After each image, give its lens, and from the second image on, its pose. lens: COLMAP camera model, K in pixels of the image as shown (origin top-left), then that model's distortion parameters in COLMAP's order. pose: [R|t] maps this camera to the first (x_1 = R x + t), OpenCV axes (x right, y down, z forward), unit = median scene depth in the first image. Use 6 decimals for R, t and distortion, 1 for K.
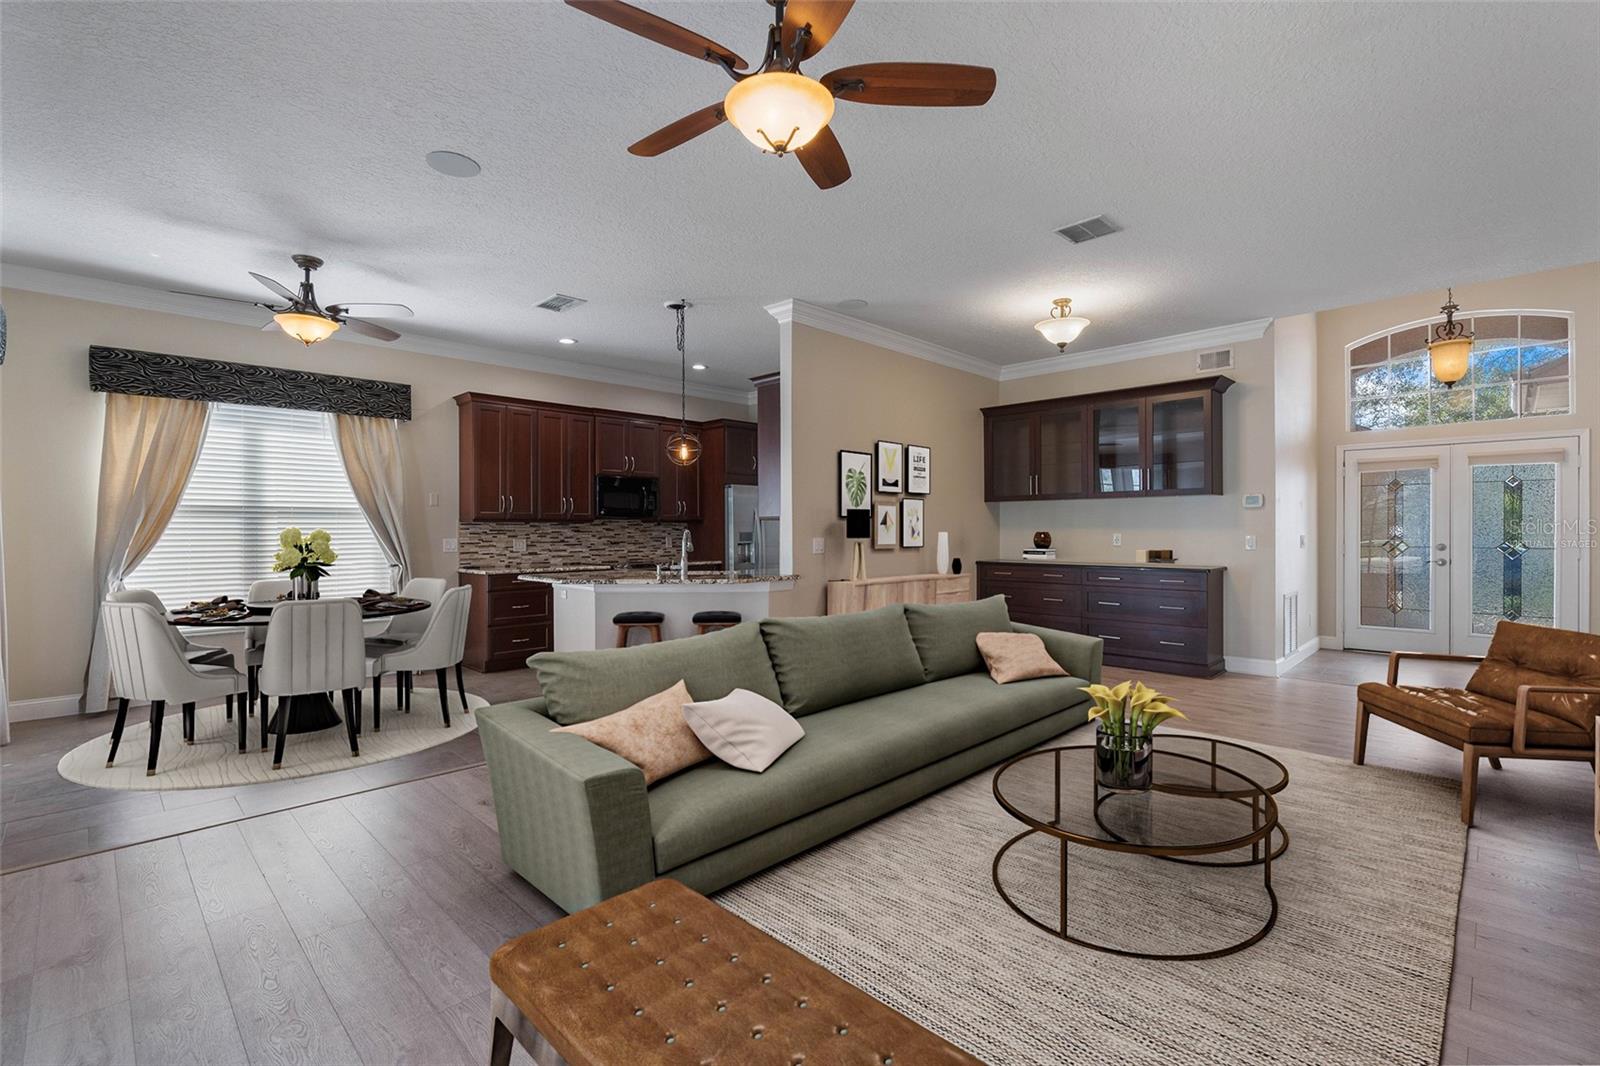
lens RADIAL K [[725.1, 0, 815.7], [0, 725.1, 534.1], [0, 0, 1]] dist [-0.003912, 0.001967]
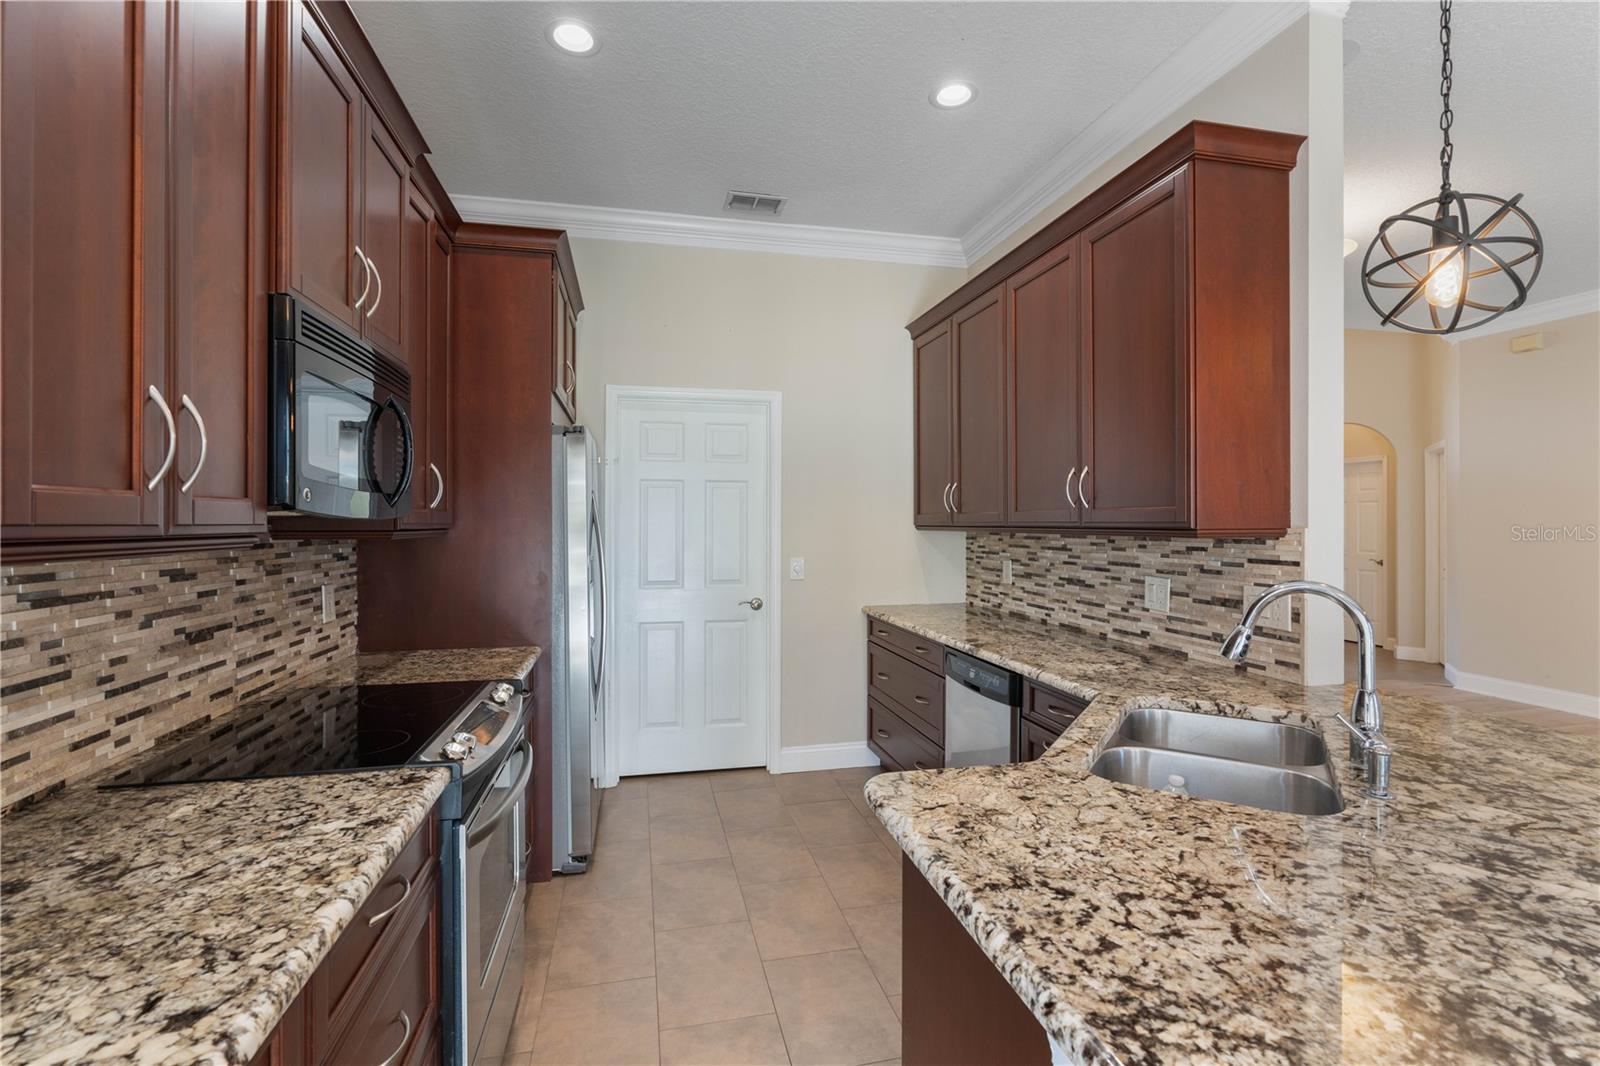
lens RADIAL K [[725.1, 0, 799.4], [0, 725.1, 526.5], [0, 0, 1]] dist [-0.003912, 0.001967]
pose [[0.529259, -0.002751, 0.848456, -0.474102], [0.004447, 0.999990, 0.000468, -0.024996], [-0.848449, 0.003526, 0.529266, 0.957299]]
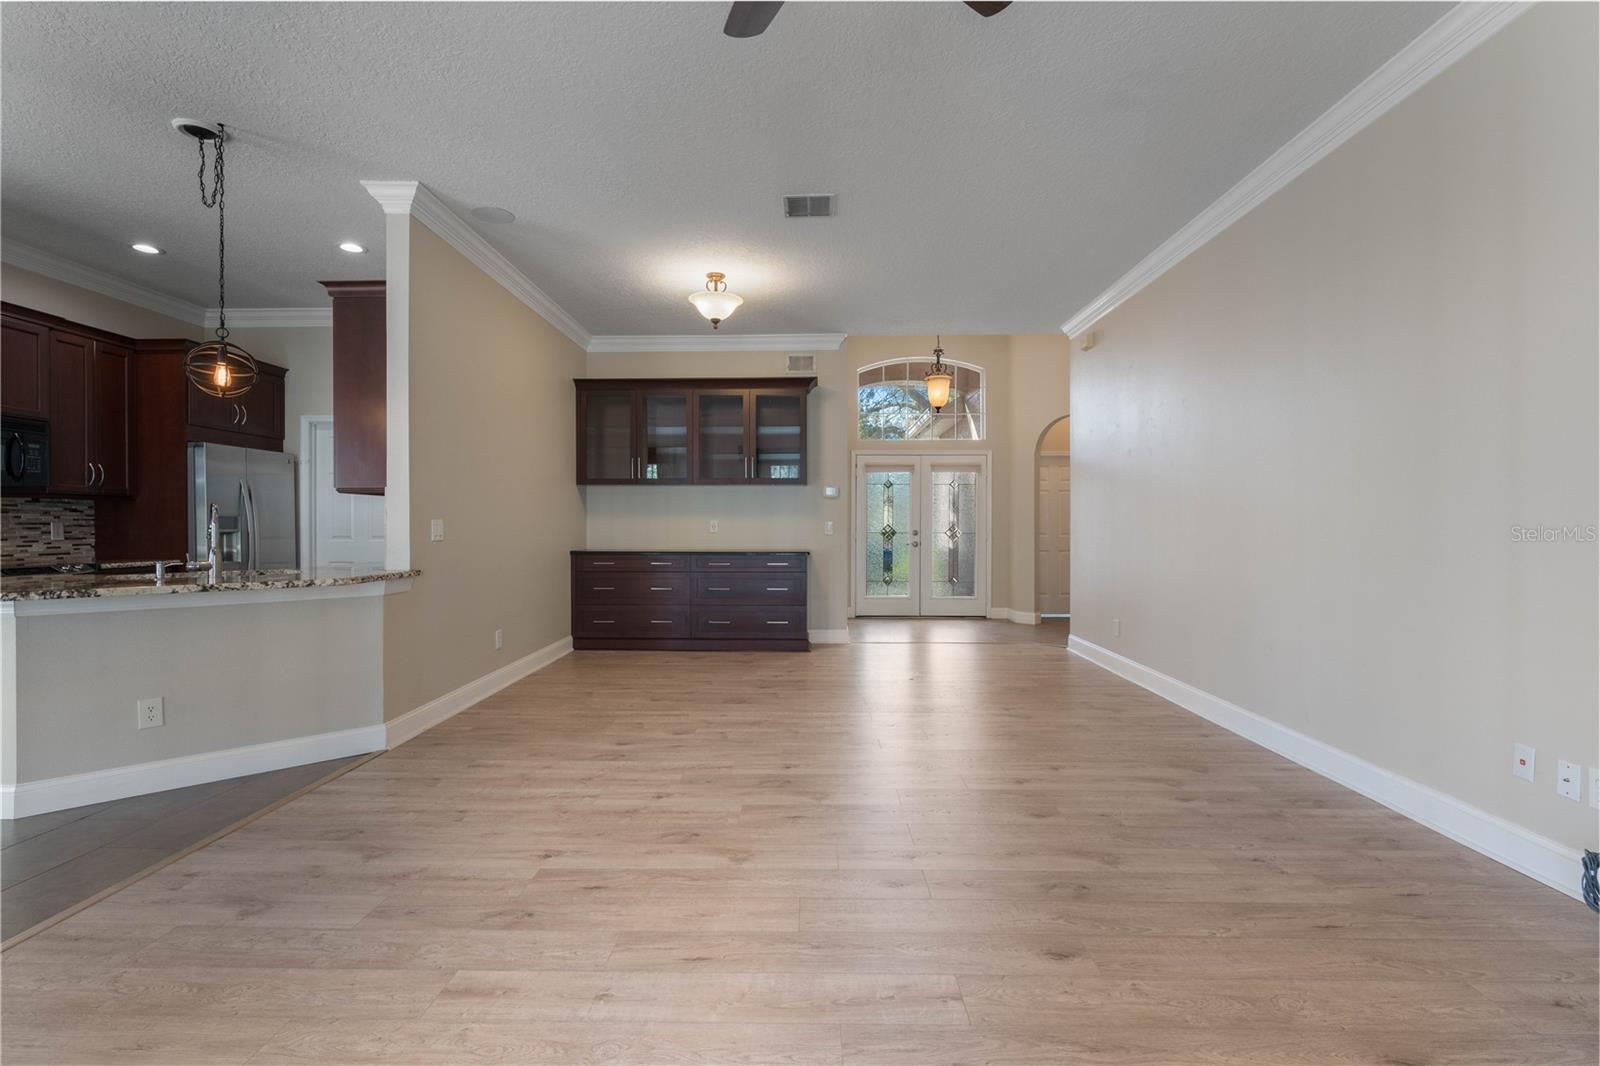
lens RADIAL K [[725.1, 0, 781.9], [0, 725.1, 533.3], [0, 0, 1]] dist [-0.003912, 0.001967]
pose [[0.730505, -0.002699, 0.682902, -0.238467], [0.002481, 0.999996, 0.001299, 0.018706], [-0.682903, 0.000745, 0.730509, 0.220213]]
